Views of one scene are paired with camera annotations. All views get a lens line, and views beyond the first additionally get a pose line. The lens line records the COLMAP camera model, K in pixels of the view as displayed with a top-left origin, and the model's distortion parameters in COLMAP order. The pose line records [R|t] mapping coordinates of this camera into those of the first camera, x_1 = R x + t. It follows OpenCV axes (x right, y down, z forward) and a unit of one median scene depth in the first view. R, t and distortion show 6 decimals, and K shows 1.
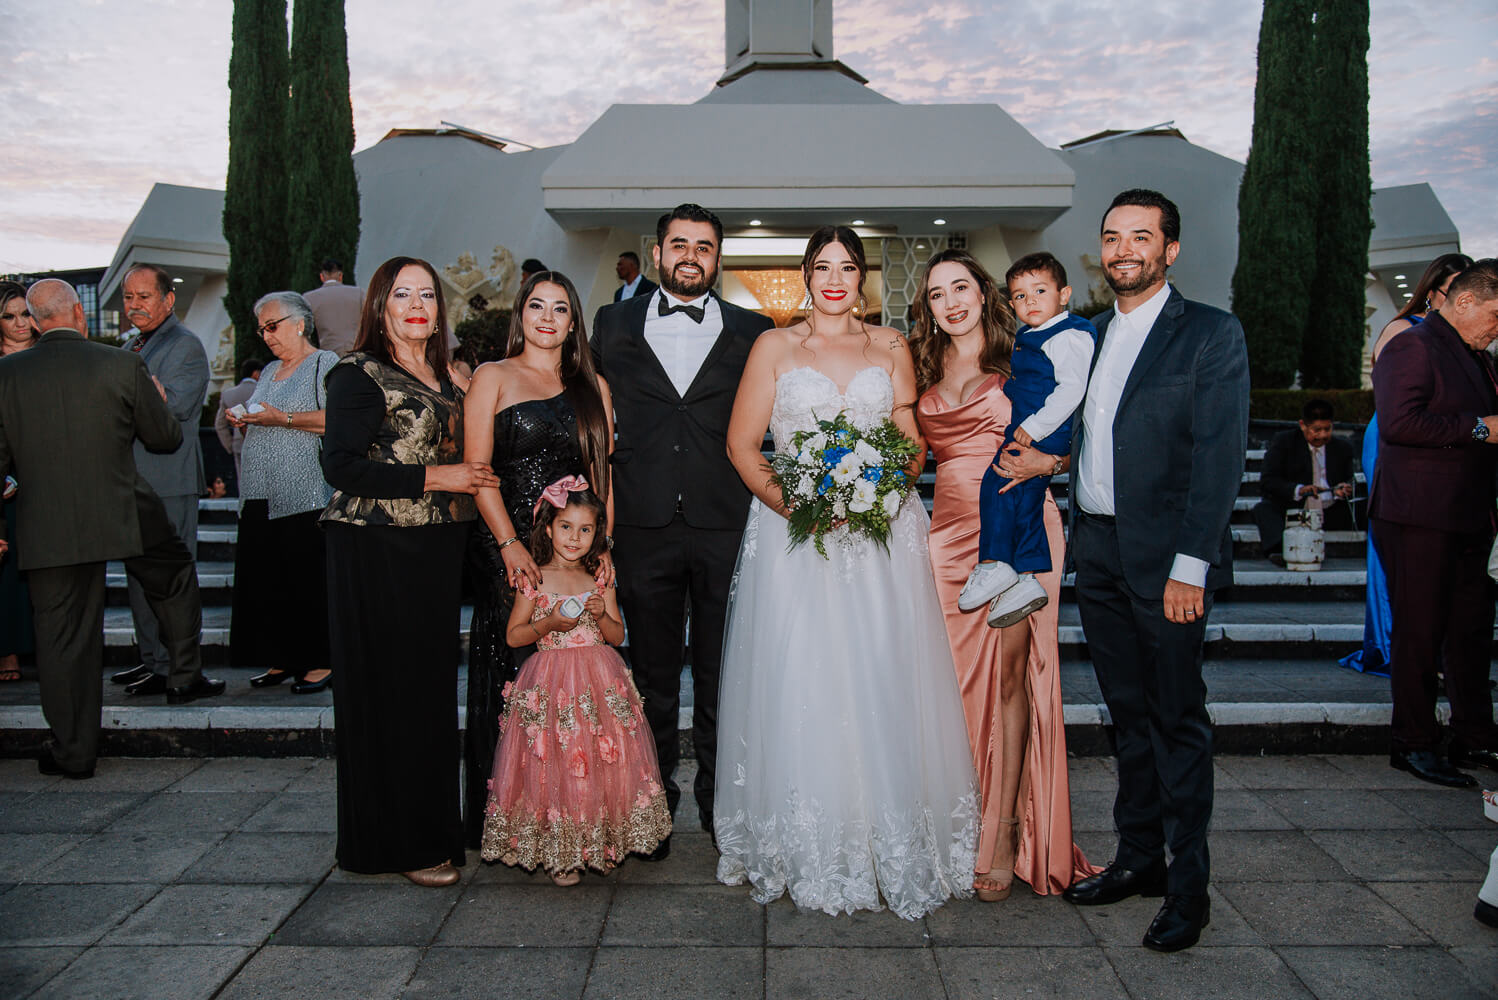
lens RADIAL K [[1292.5, 0, 749.0], [0, 1292.5, 500.0], [0, 0, 1]] dist [-0.012549, 0.086689]
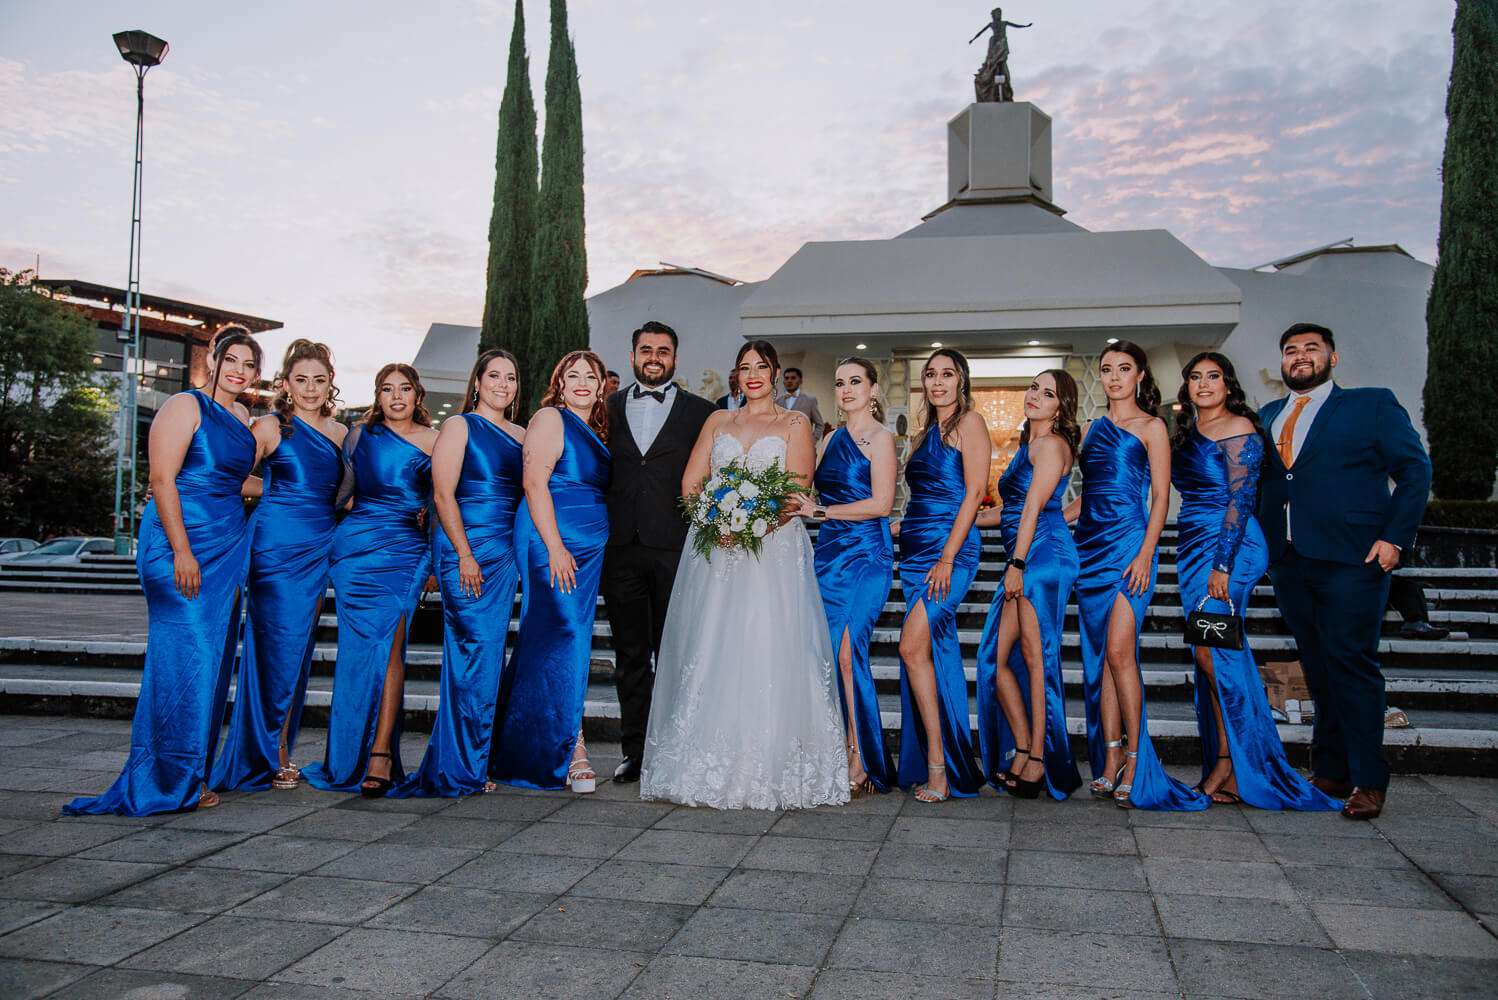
lens RADIAL K [[1292.5, 0, 749.0], [0, 1292.5, 500.0], [0, 0, 1]] dist [-0.012549, 0.086689]
pose [[0.978837, 0.004801, -0.204584, 0.073181], [-0.024577, 0.995247, -0.094234, 0.020390], [0.203159, 0.097267, 0.974303, -0.071686]]
